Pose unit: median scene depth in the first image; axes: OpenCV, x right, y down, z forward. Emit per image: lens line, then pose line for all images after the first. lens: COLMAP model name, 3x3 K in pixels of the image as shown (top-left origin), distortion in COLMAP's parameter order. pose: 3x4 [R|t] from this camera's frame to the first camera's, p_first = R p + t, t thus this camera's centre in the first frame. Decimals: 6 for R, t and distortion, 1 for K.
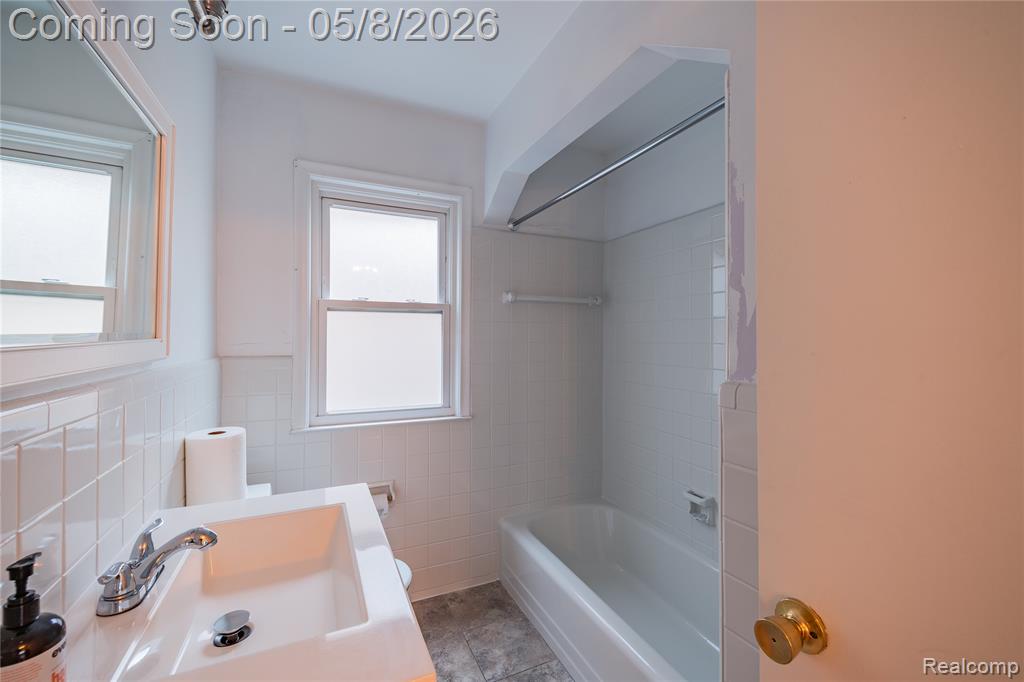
lens RADIAL K [[424.6, 0, 509.9], [0, 424.6, 344.3], [0, 0, 1]] dist [0.001952, -0.000724]
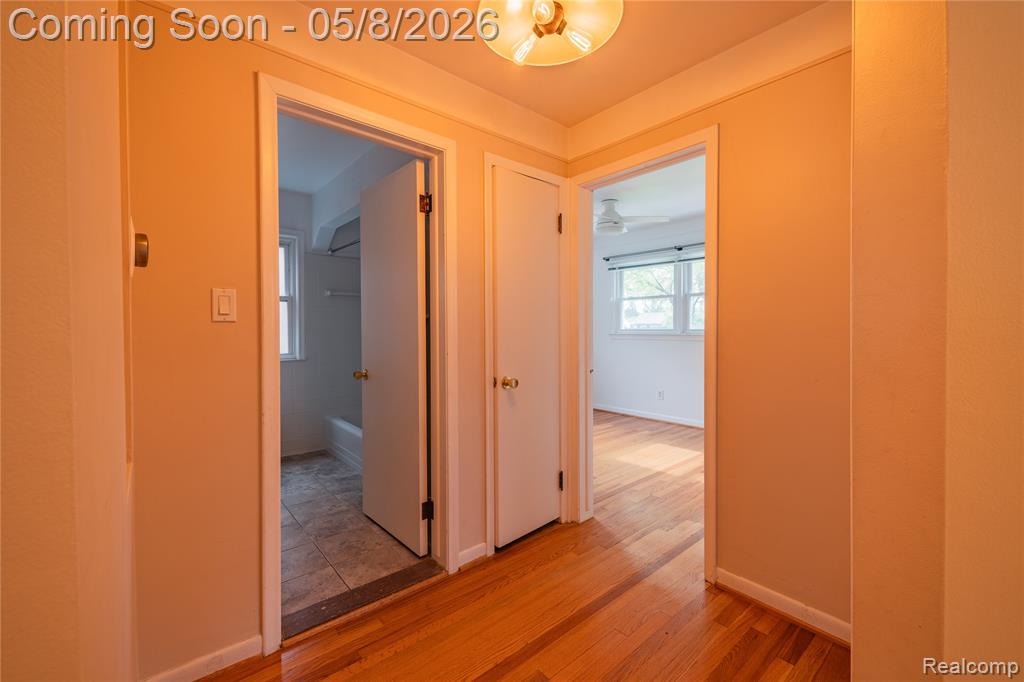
lens RADIAL K [[424.6, 0, 519.4], [0, 424.6, 339.6], [0, 0, 1]] dist [0.001952, -0.000724]
pose [[0.955679, -0.006743, 0.294334, 0.244424], [-0.003603, 0.999395, 0.034593, 0.022679], [-0.294390, -0.034121, 0.955076, -0.985381]]
